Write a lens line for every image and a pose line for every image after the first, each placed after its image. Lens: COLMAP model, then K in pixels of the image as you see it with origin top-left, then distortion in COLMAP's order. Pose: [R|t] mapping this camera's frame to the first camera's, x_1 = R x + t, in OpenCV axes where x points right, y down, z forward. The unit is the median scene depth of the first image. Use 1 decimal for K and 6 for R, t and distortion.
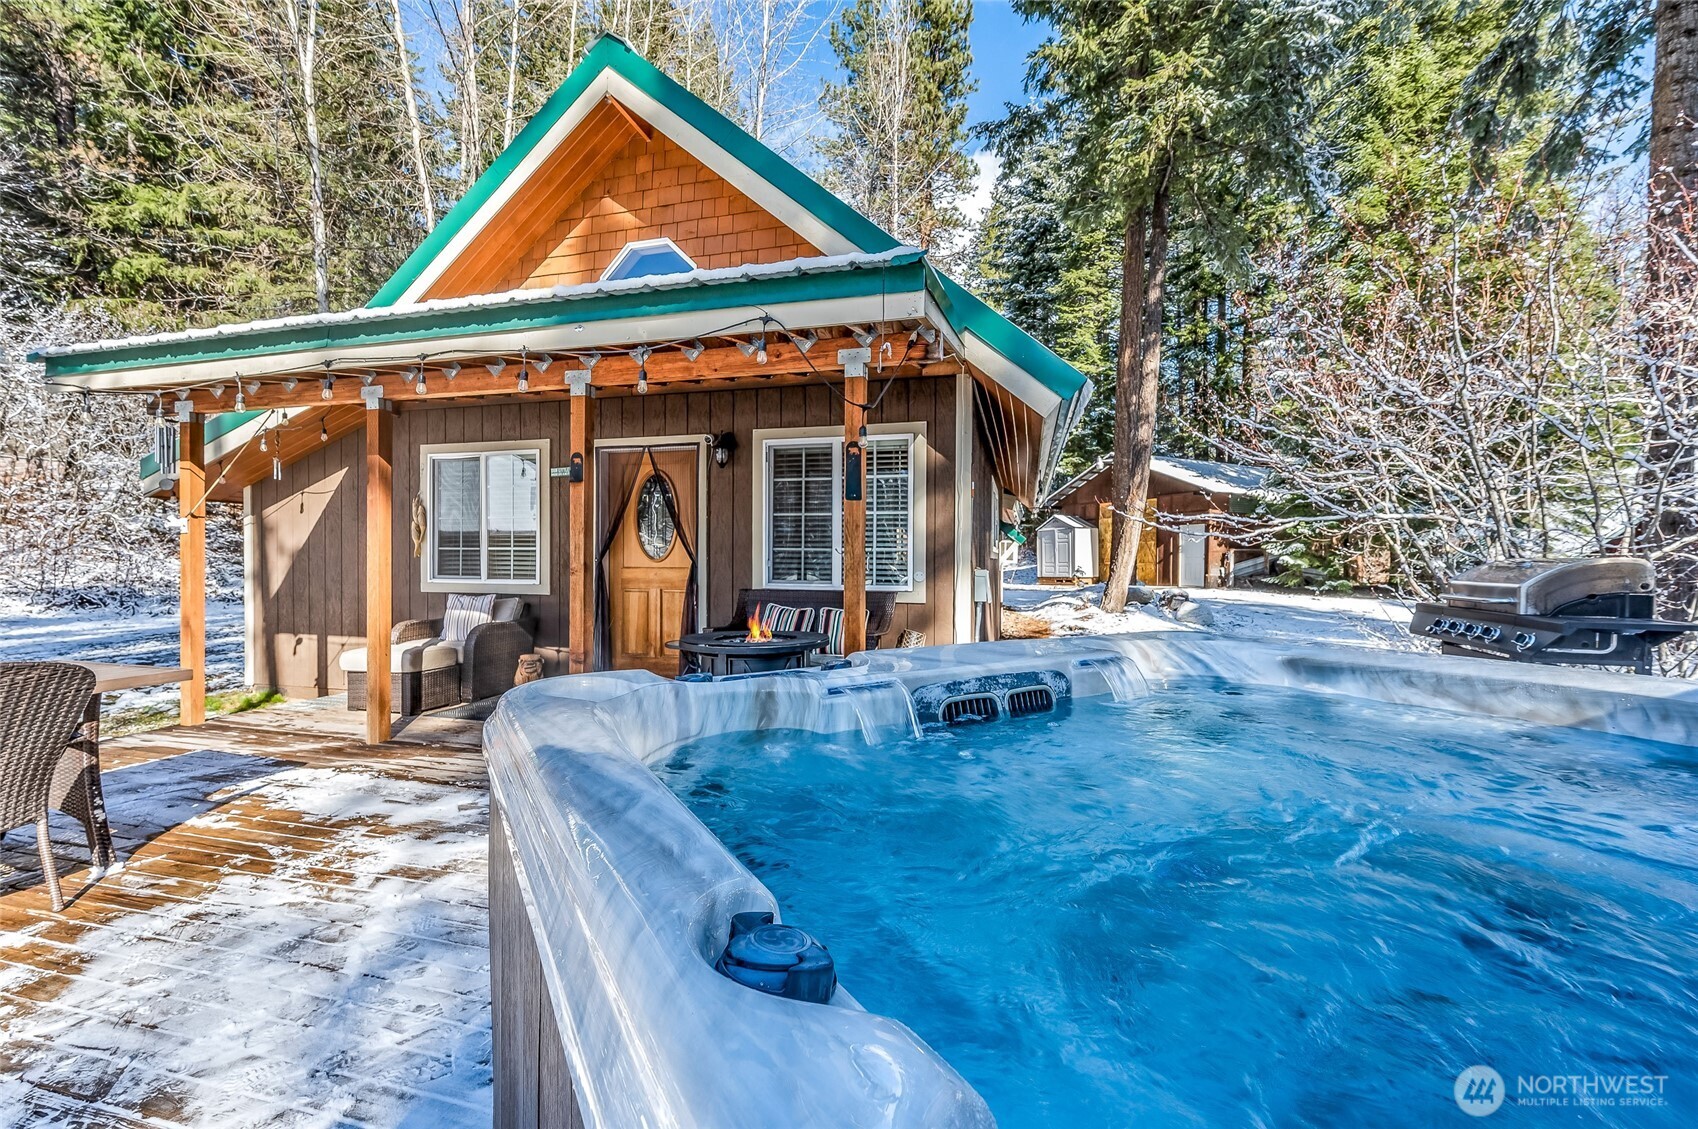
lens RADIAL K [[651.6, 0, 849.0], [0, 651.6, 564.5], [0, 0, 1]] dist [0.000954, 0.000129]
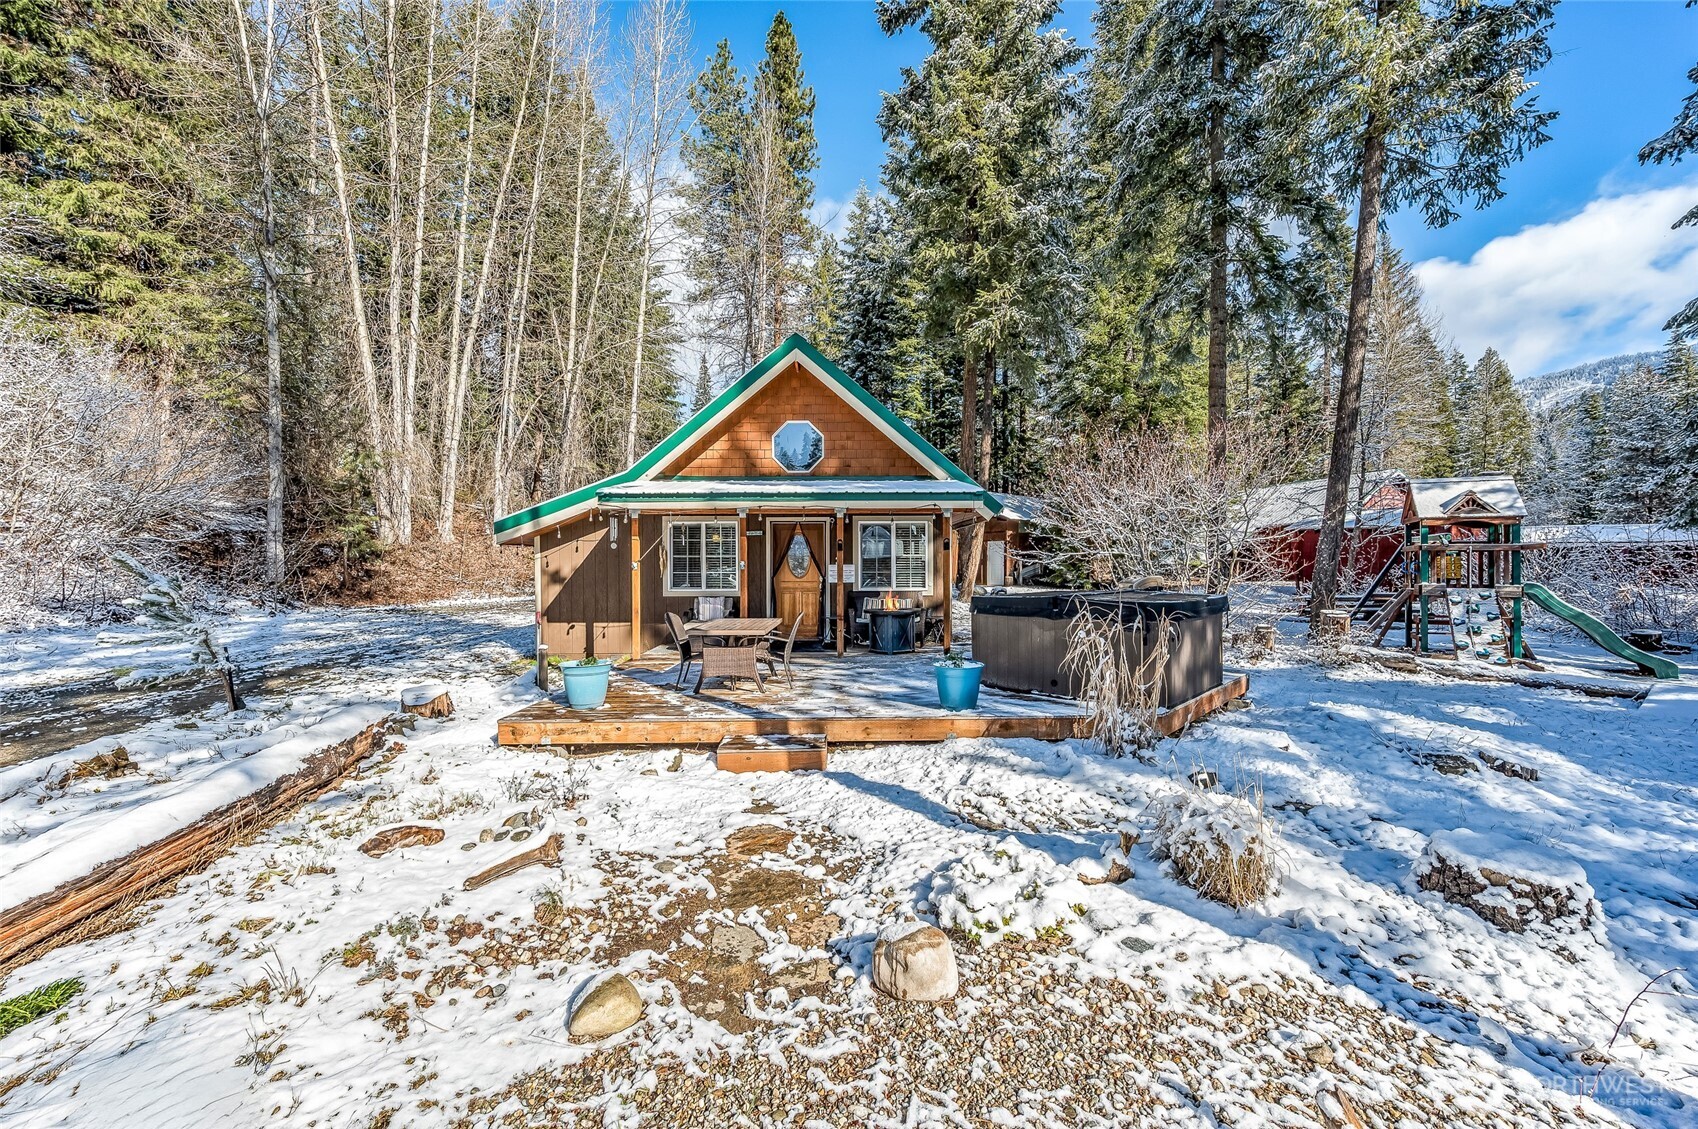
lens RADIAL K [[651.6, 0, 849.0], [0, 651.6, 564.5], [0, 0, 1]] dist [0.000954, 0.000129]
pose [[0.954560, -0.007738, 0.297920, -0.219272], [0.008371, 0.999965, -0.000850, -0.012964], [-0.297903, 0.003305, 0.954591, -0.282993]]
